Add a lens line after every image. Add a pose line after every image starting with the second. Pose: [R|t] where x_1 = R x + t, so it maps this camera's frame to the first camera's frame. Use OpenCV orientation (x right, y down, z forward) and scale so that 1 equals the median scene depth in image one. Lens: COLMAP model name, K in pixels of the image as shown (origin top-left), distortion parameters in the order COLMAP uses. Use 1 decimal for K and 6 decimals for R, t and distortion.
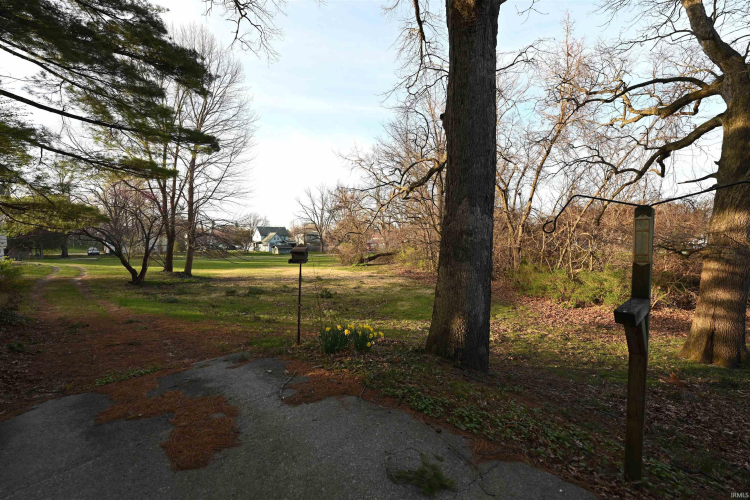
lens RADIAL K [[300.6, 0, 375.4], [0, 300.6, 252.6], [0, 0, 1]] dist [-0.000399, -0.000088]
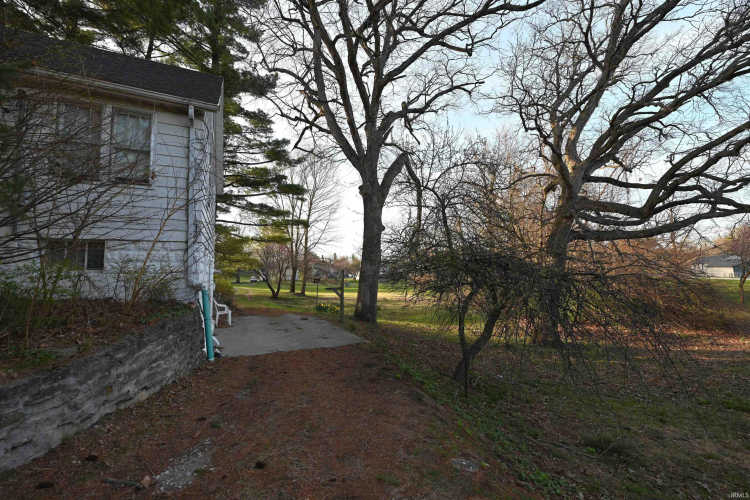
lens RADIAL K [[302.6, 0, 374.7], [0, 302.6, 250.5], [0, 0, 1]] dist [0.001215, 0.000059]
pose [[0.932620, -0.031105, -0.359517, 0.280378], [-0.004996, 0.995070, -0.099053, -0.000529], [0.360826, 0.094175, 0.927866, -0.319753]]
